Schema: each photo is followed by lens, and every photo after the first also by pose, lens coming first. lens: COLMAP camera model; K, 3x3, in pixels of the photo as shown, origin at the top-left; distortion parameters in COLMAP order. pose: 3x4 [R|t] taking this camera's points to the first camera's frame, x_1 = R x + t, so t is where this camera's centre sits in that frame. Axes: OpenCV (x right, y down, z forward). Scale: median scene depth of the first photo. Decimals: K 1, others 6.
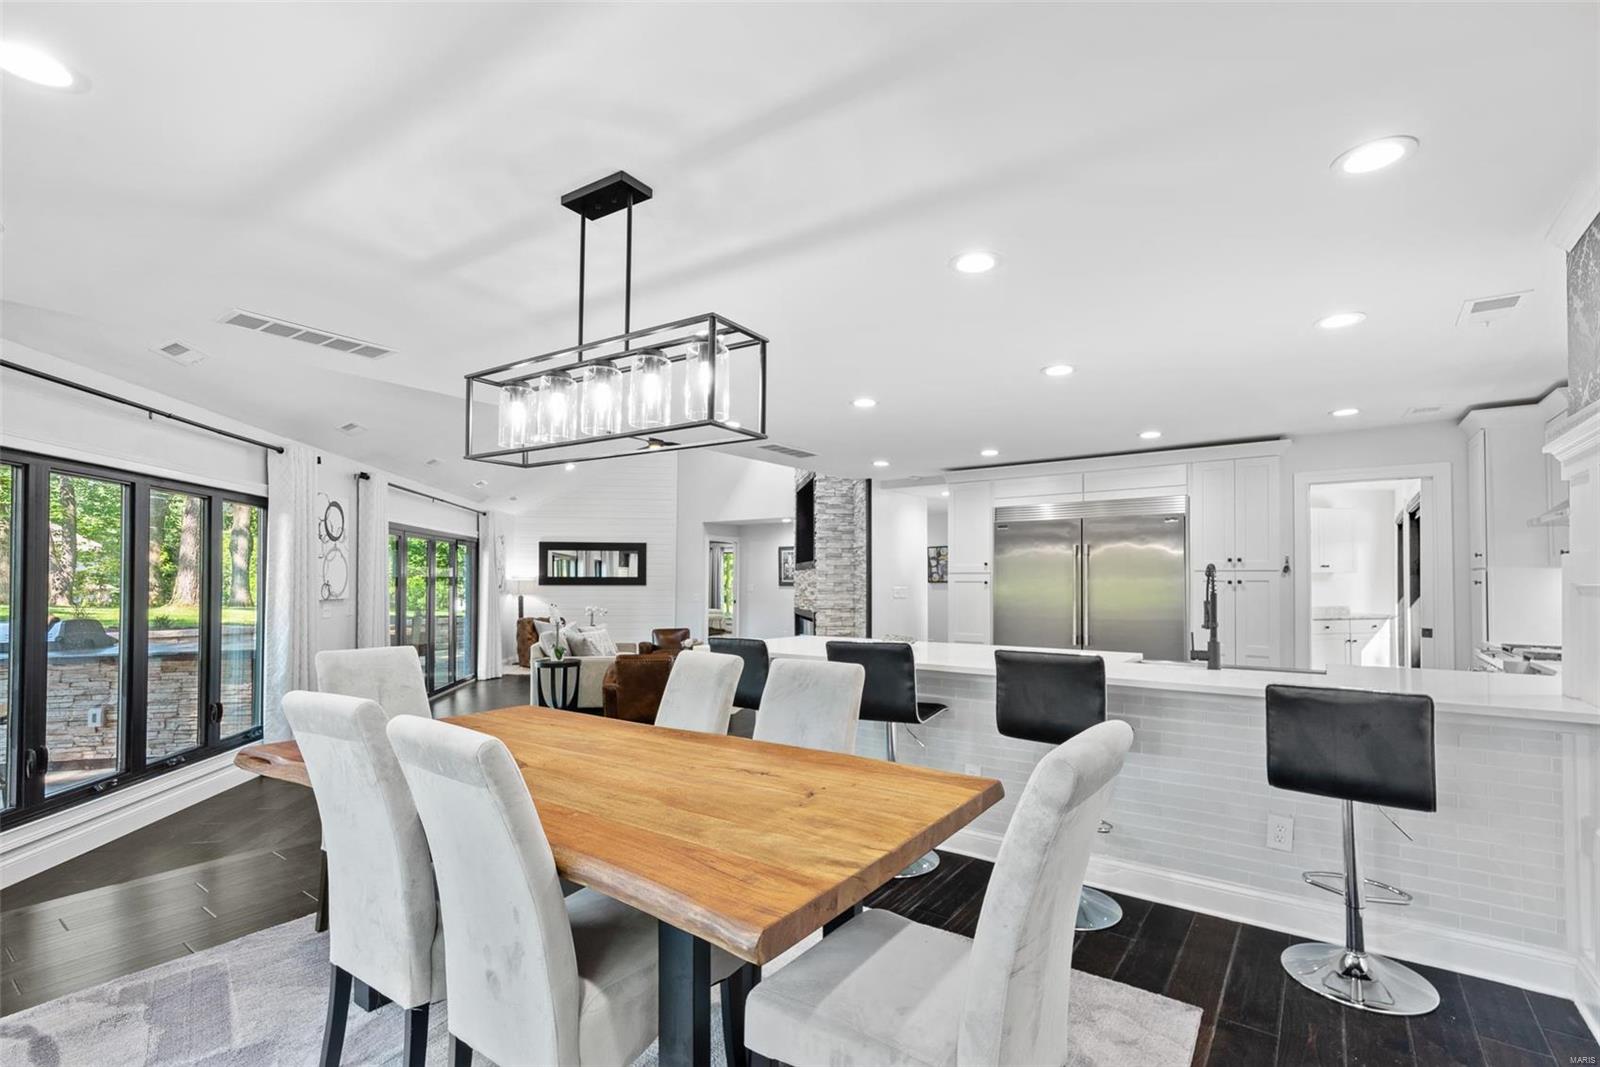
lens RADIAL K [[723.5, 0, 829.3], [0, 723.5, 577.2], [0, 0, 1]] dist [0.015205, 0.000059]
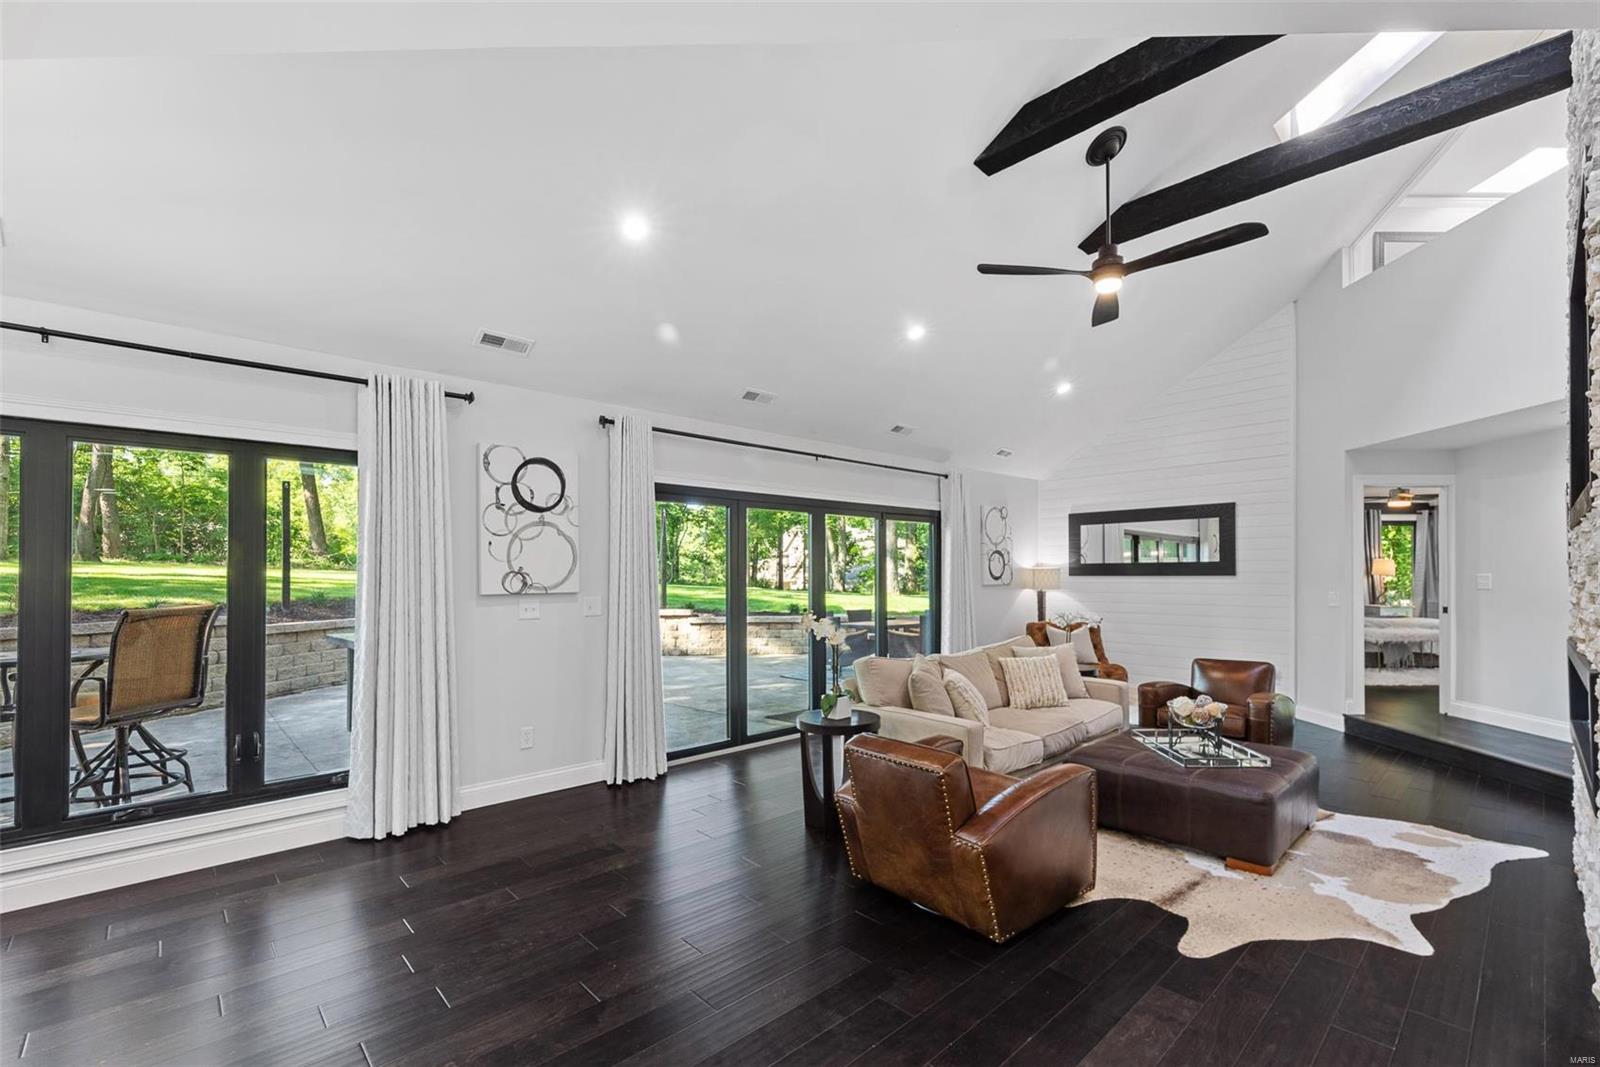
lens RADIAL K [[703.5, 0, 820.8], [0, 703.5, 568.6], [0, 0, 1]] dist [0.005868, -0.001503]
pose [[0.563171, -0.011379, -0.826262, 0.028207], [0.008825, 0.999931, -0.007756, 0.008210], [0.826294, -0.002924, 0.563232, 0.517337]]
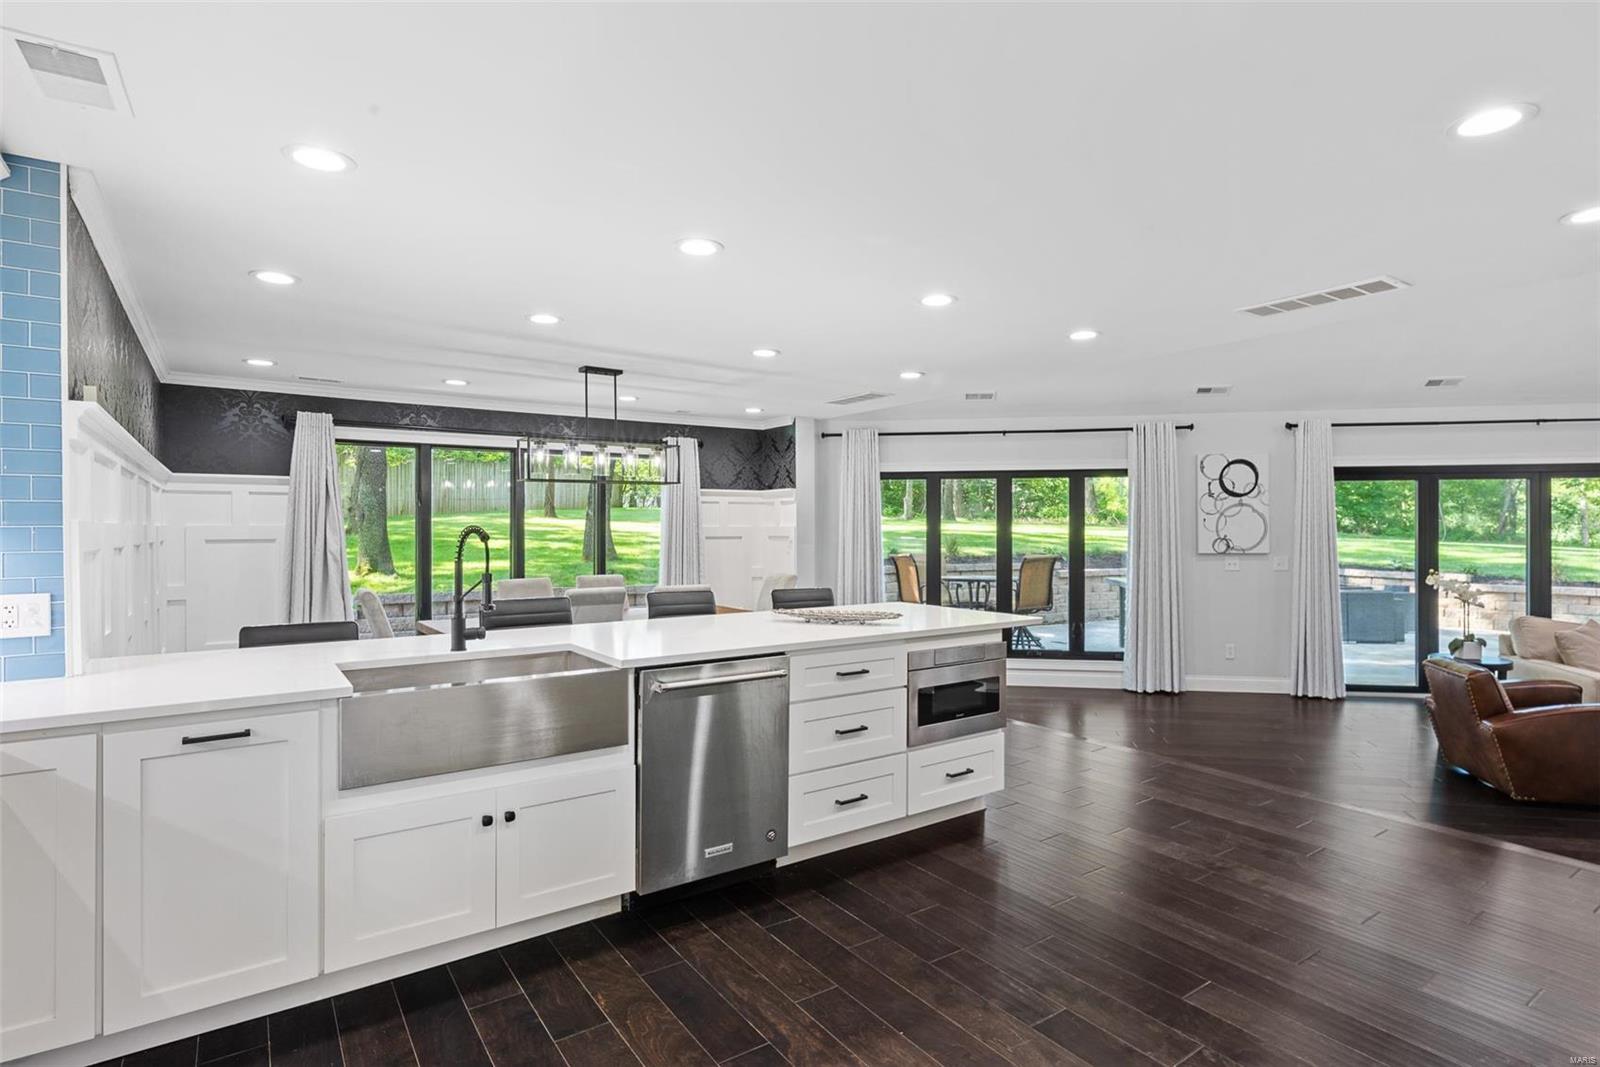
lens RADIAL K [[833.8, 0, 819.2], [0, 833.8, 531.2], [0, 0, 1]] dist [-0.010552, 0.001302]
pose [[-0.326879, 0.001134, -0.945066, 0.388202], [0.006405, 0.999979, -0.001016, -0.002448], [0.945045, -0.006385, -0.326879, 0.507404]]
